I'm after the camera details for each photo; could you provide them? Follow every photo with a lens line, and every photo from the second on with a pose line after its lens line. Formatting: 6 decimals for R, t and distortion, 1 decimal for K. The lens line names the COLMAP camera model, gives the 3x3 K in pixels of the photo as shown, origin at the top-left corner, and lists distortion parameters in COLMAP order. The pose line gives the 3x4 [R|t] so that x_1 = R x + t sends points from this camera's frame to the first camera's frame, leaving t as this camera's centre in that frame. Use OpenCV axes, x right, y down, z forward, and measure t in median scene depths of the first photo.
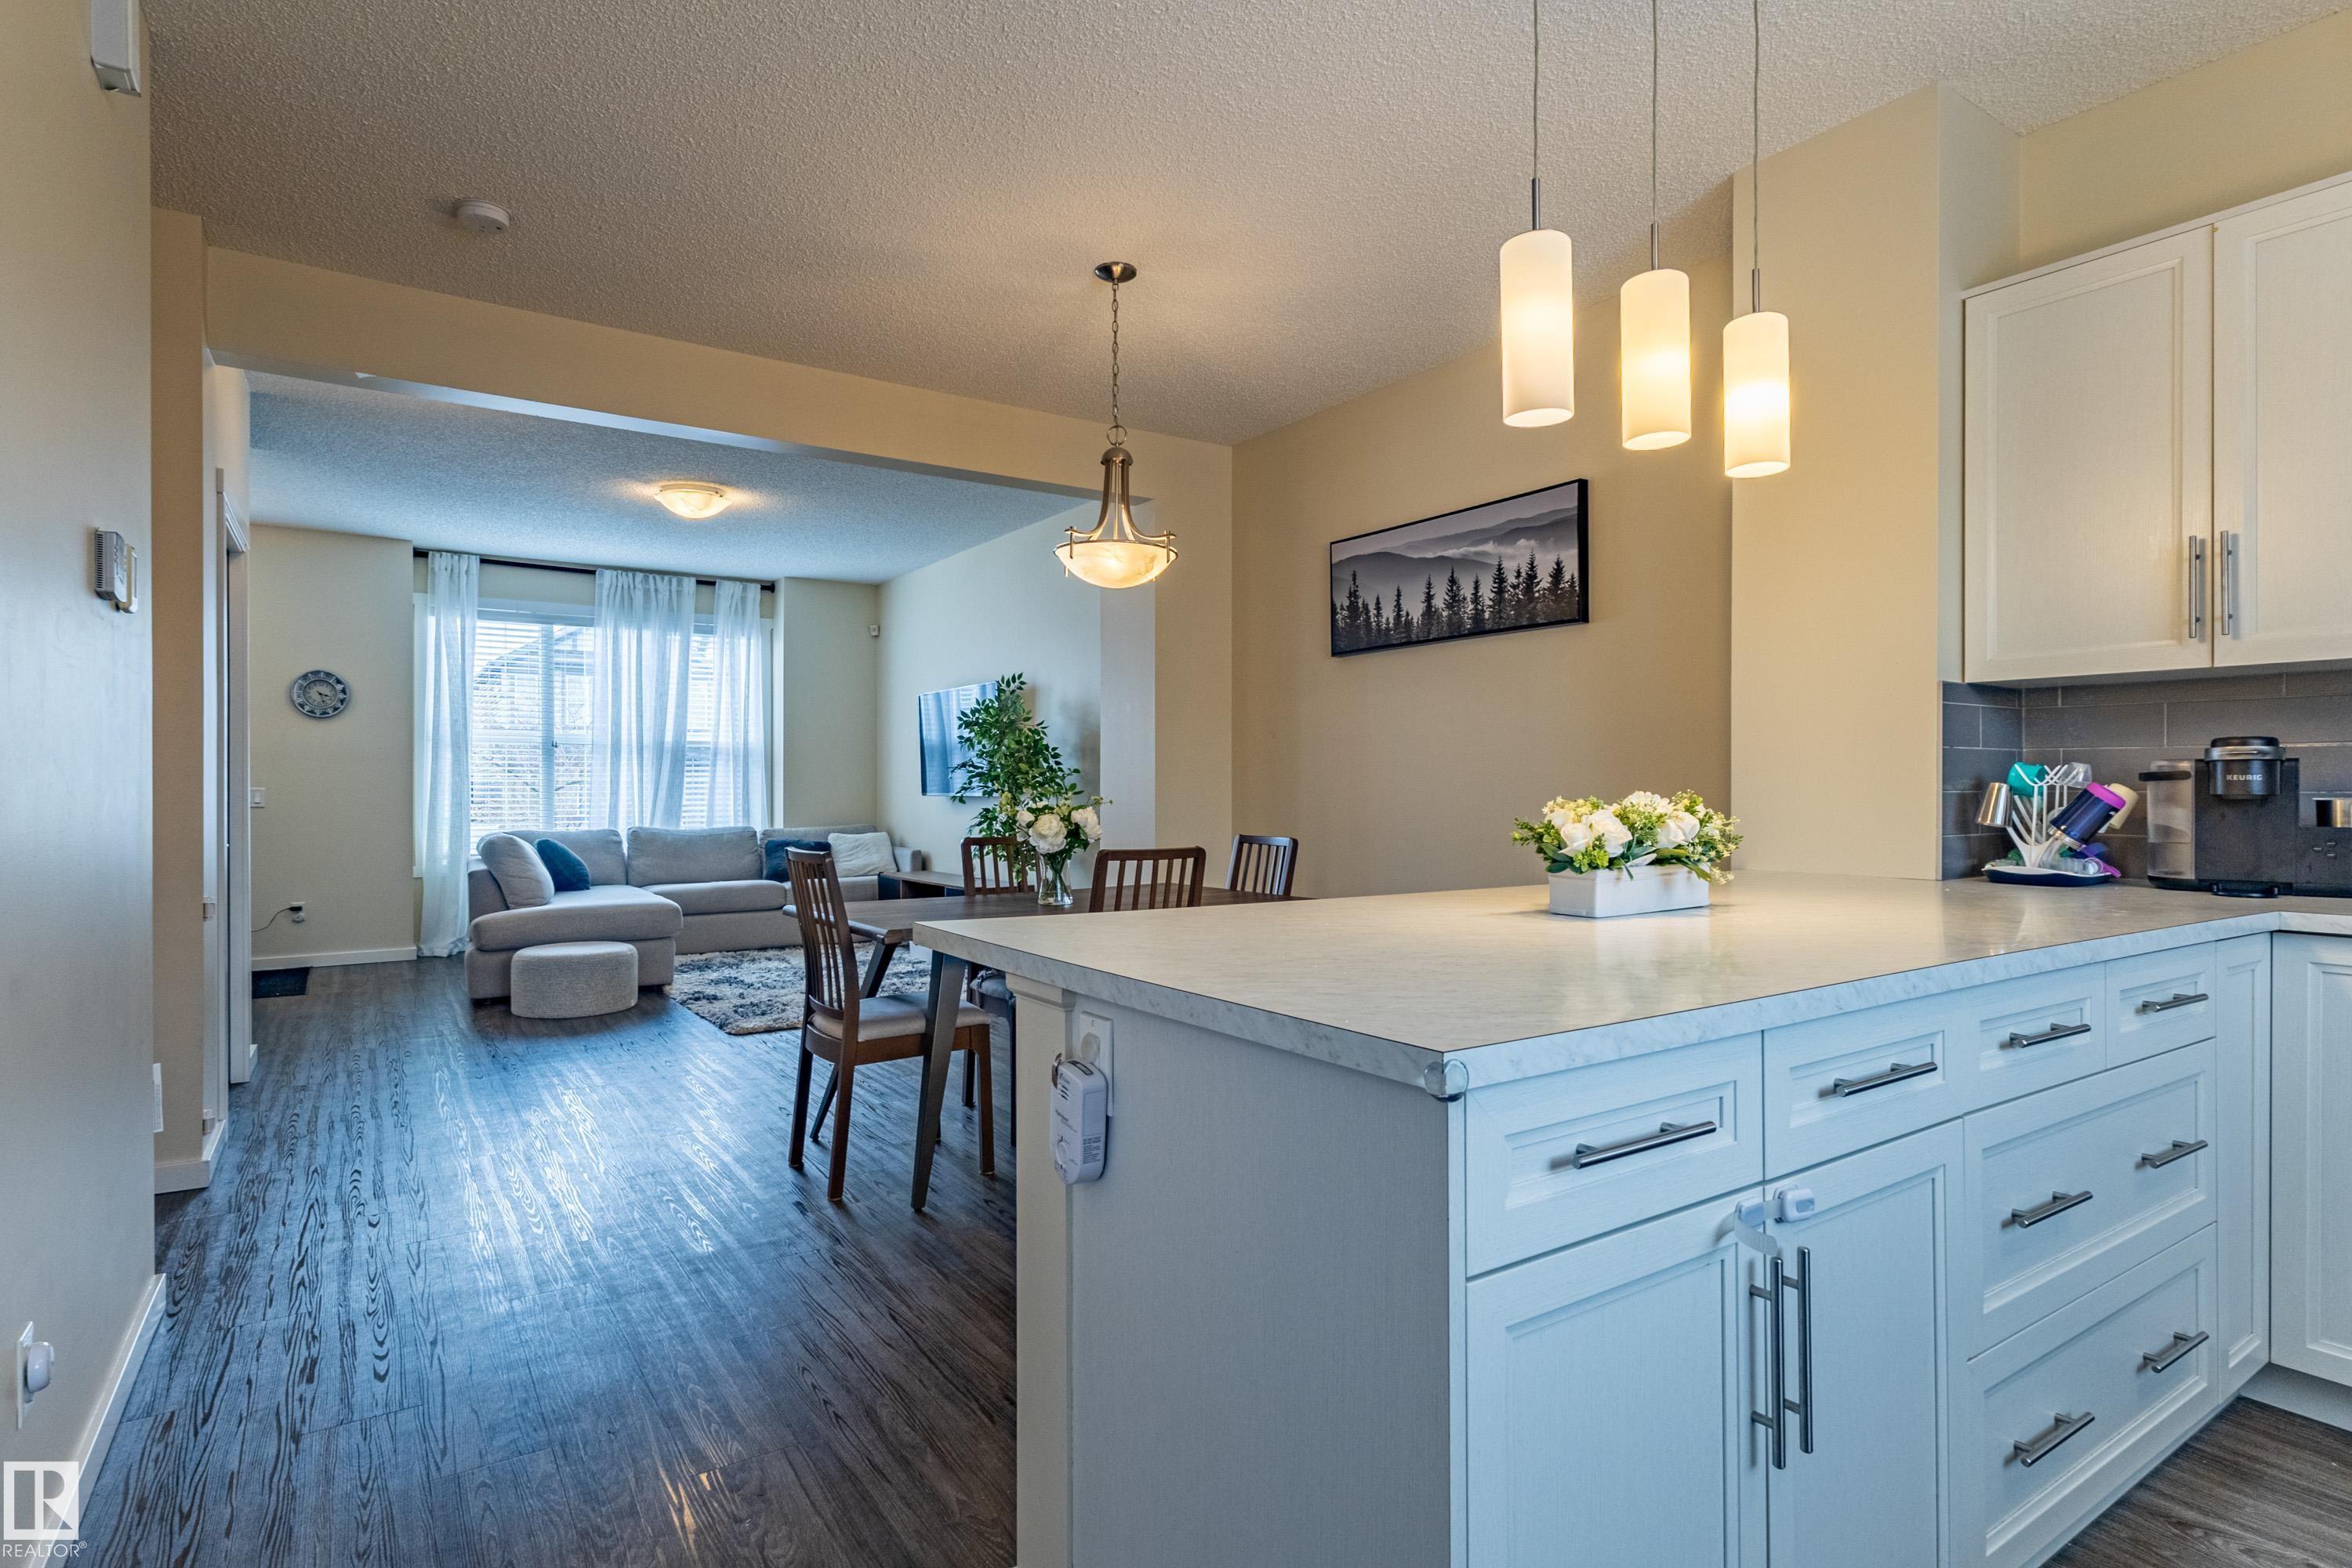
lens RADIAL K [[1229.7, 0, 1177.6], [0, 1229.7, 785.7], [0, 0, 1]] dist [-0.002822, 0.007672]
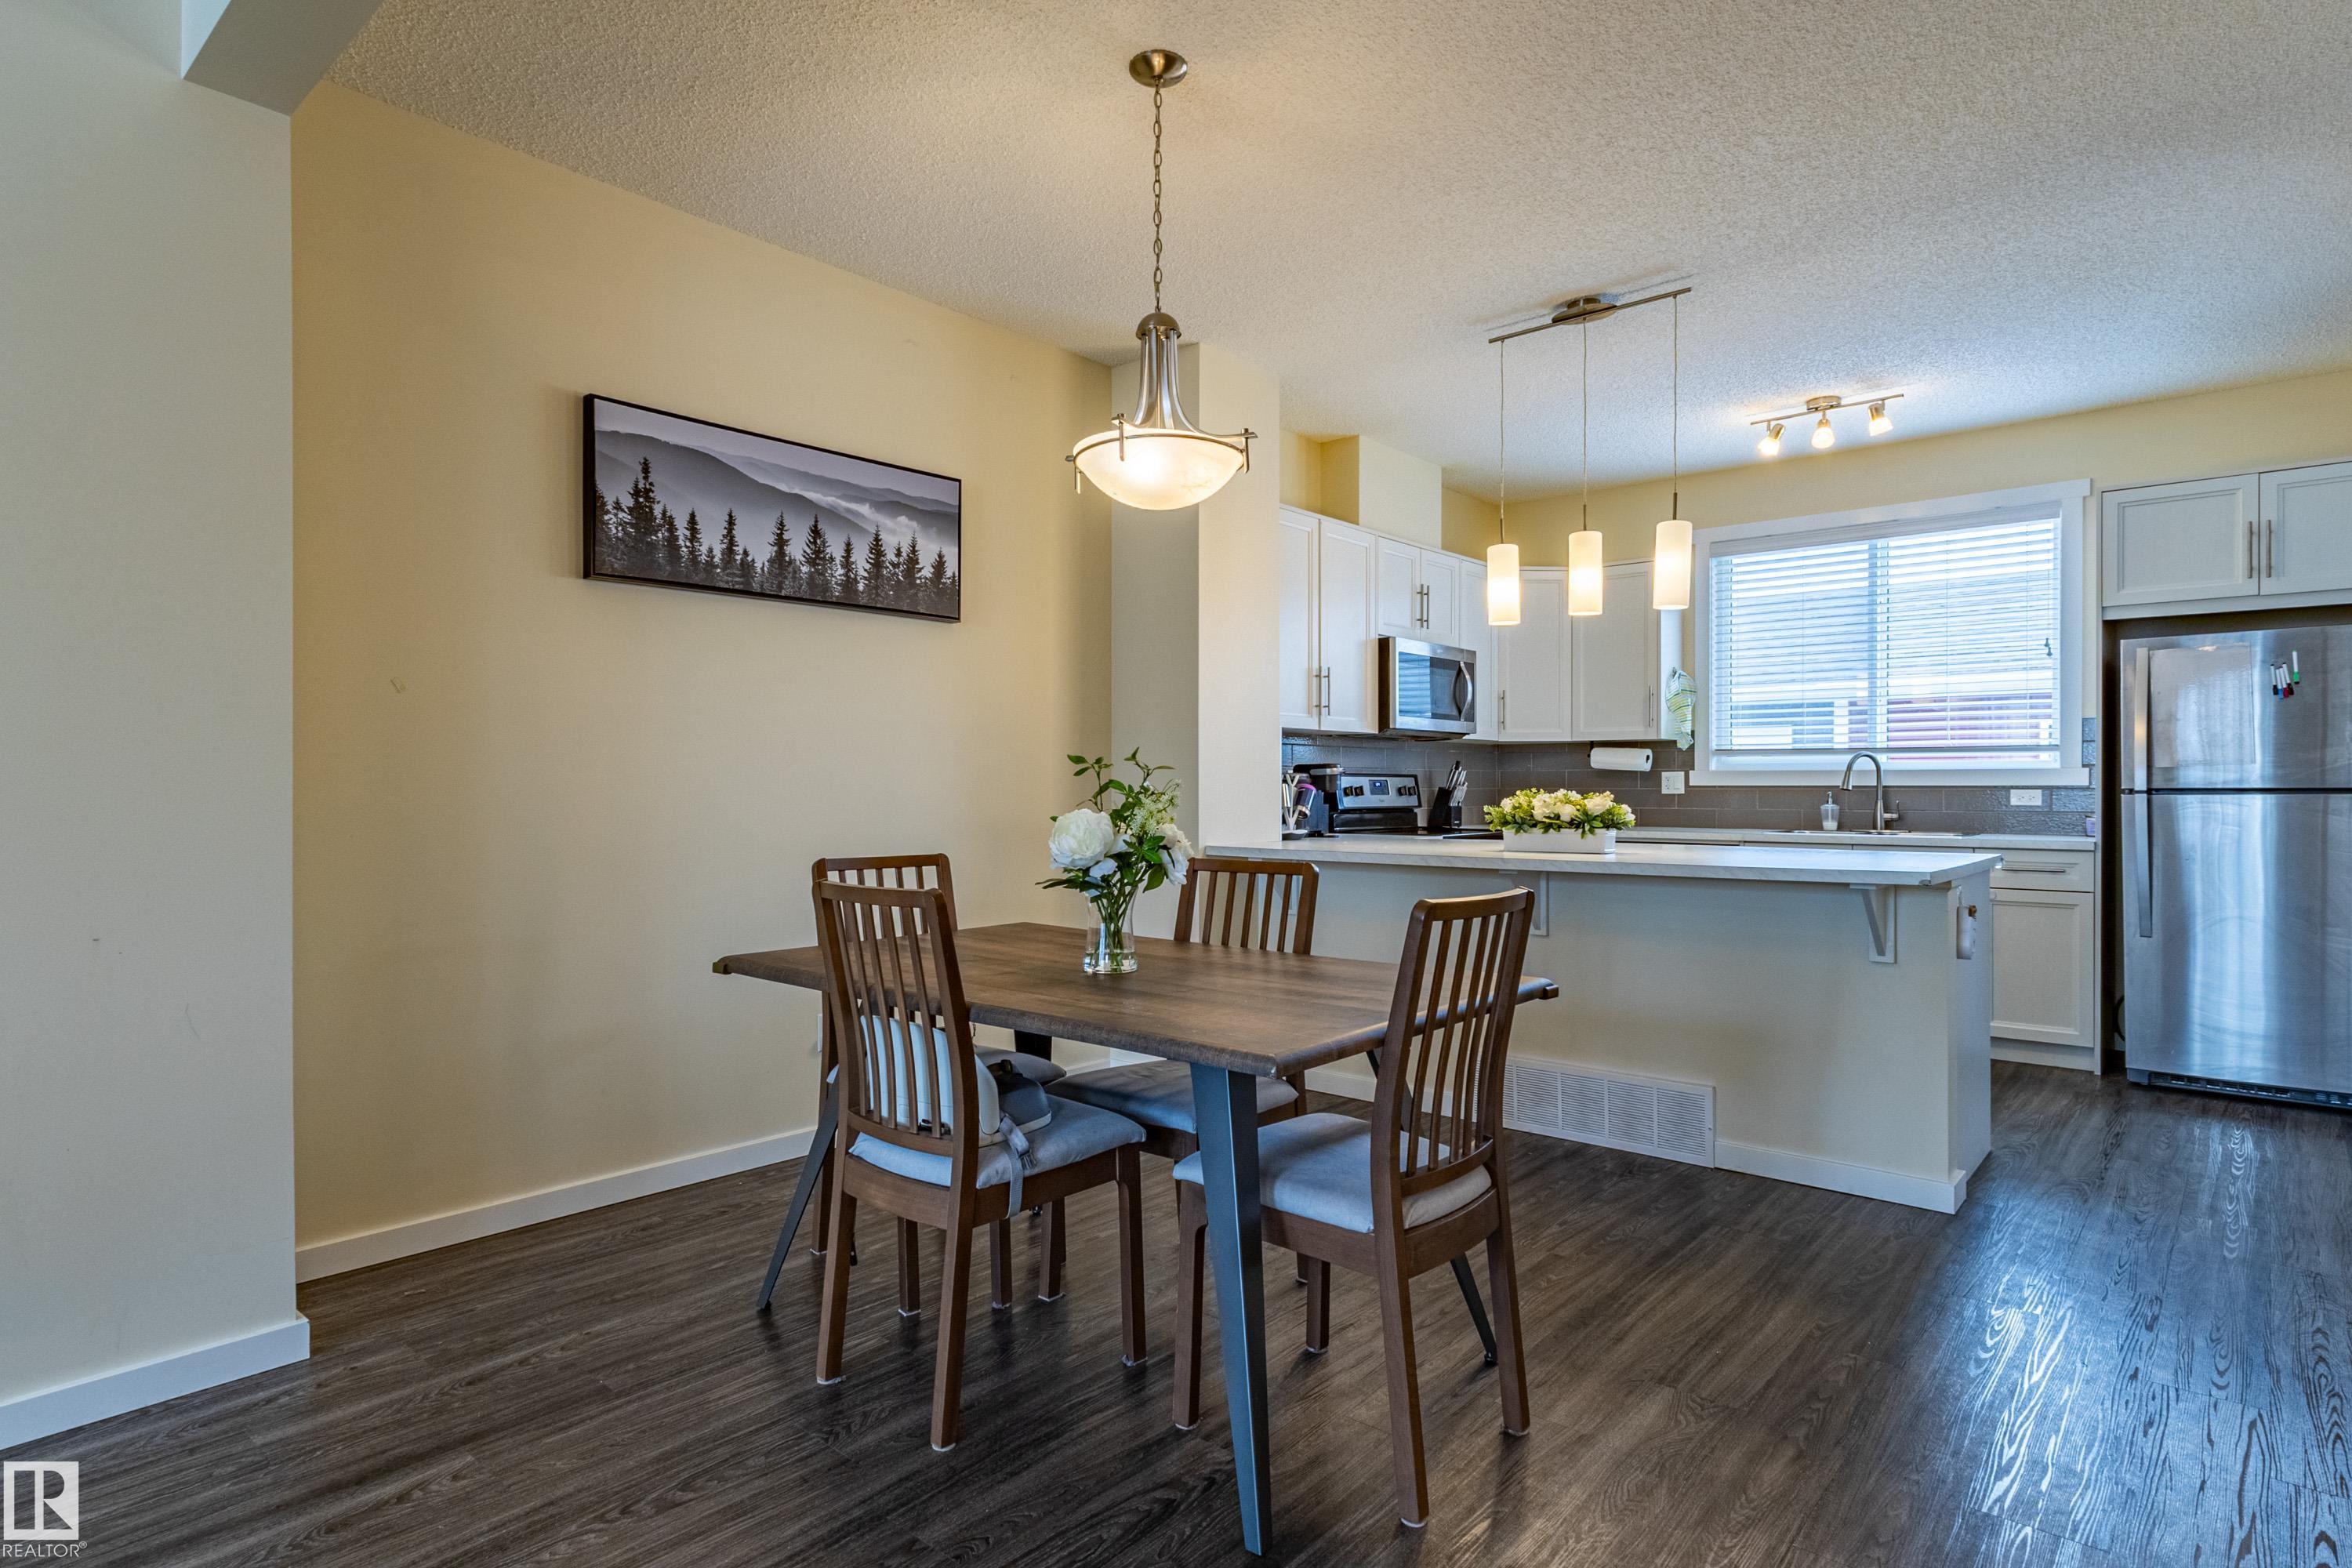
lens RADIAL K [[1229.7, 0, 1185.7], [0, 1229.7, 789.9], [0, 0, 1]] dist [-0.002822, 0.007672]
pose [[-0.258786, -0.002076, 0.965932, -0.685428], [-0.000618, 0.999998, 0.001984, 0.001919], [-0.965935, -0.000083, -0.258787, 1.072052]]
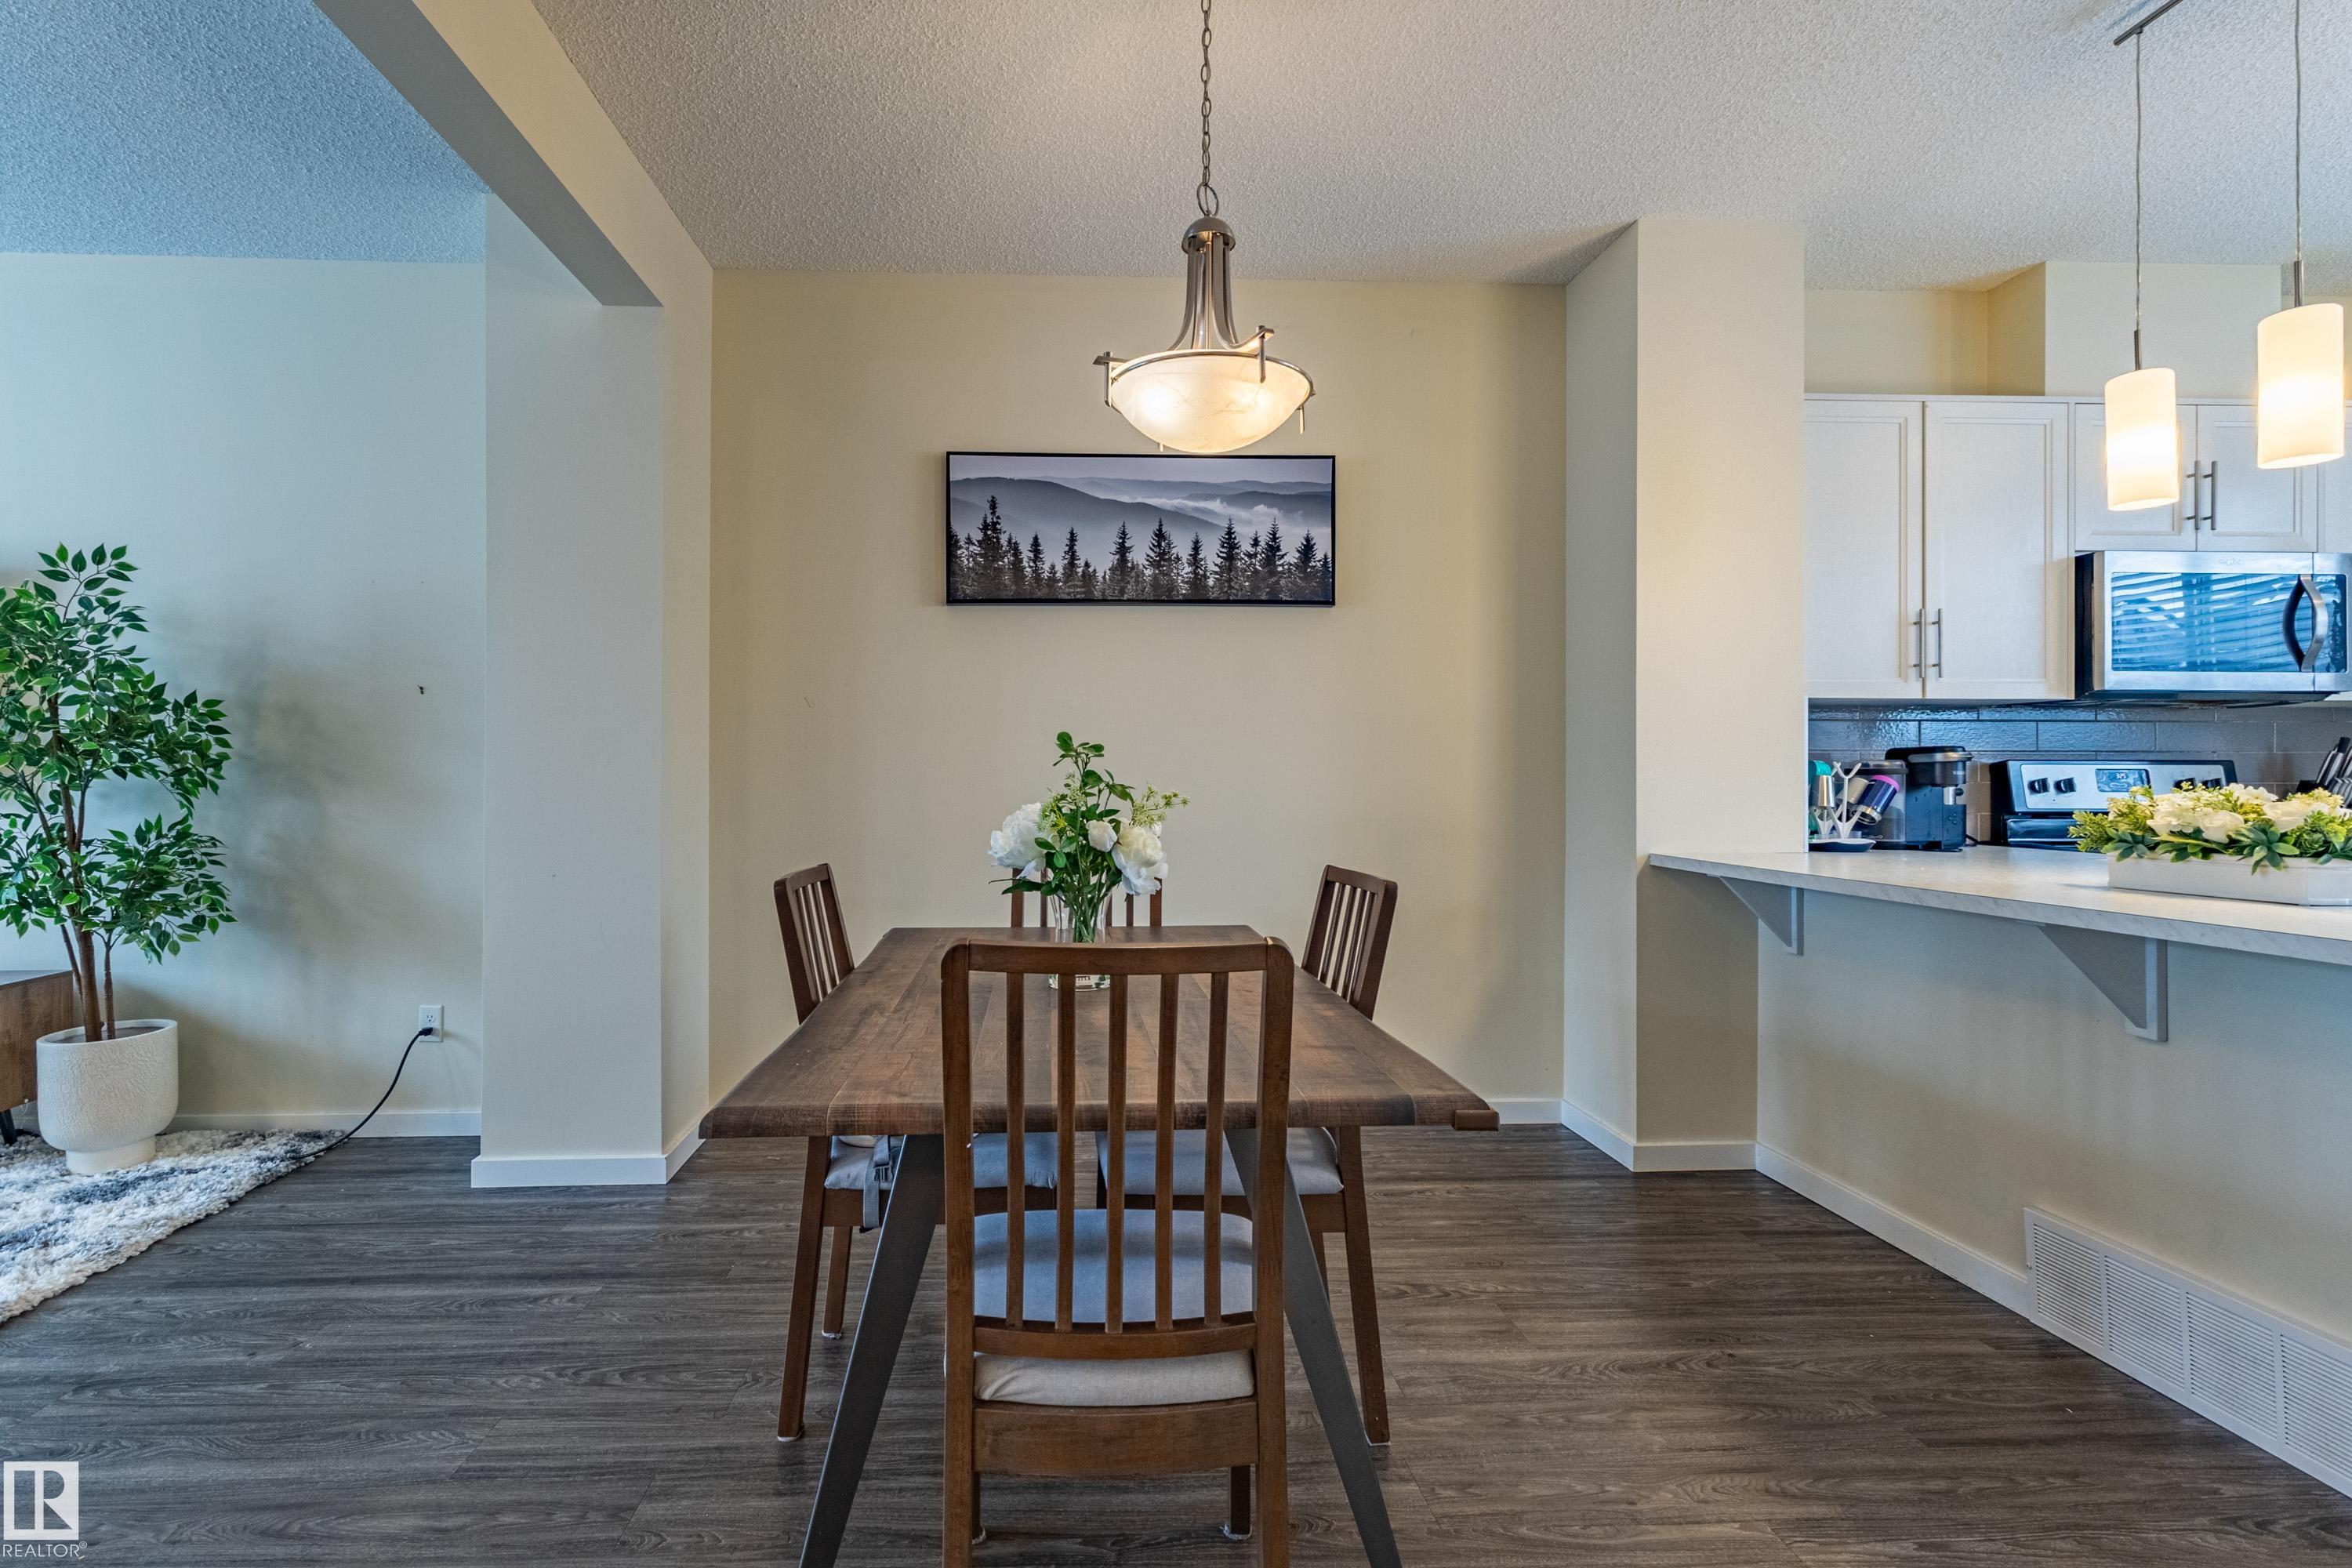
lens RADIAL K [[1117.7, 0, 1125.1], [0, 1117.7, 772.4], [0, 0, 1]] dist [0.005619, -0.000574]
pose [[0.520921, 0.005396, 0.853588, -0.494782], [-0.002773, 0.999985, -0.004629, 0.001539], [-0.853600, 0.000045, 0.520929, 0.679062]]
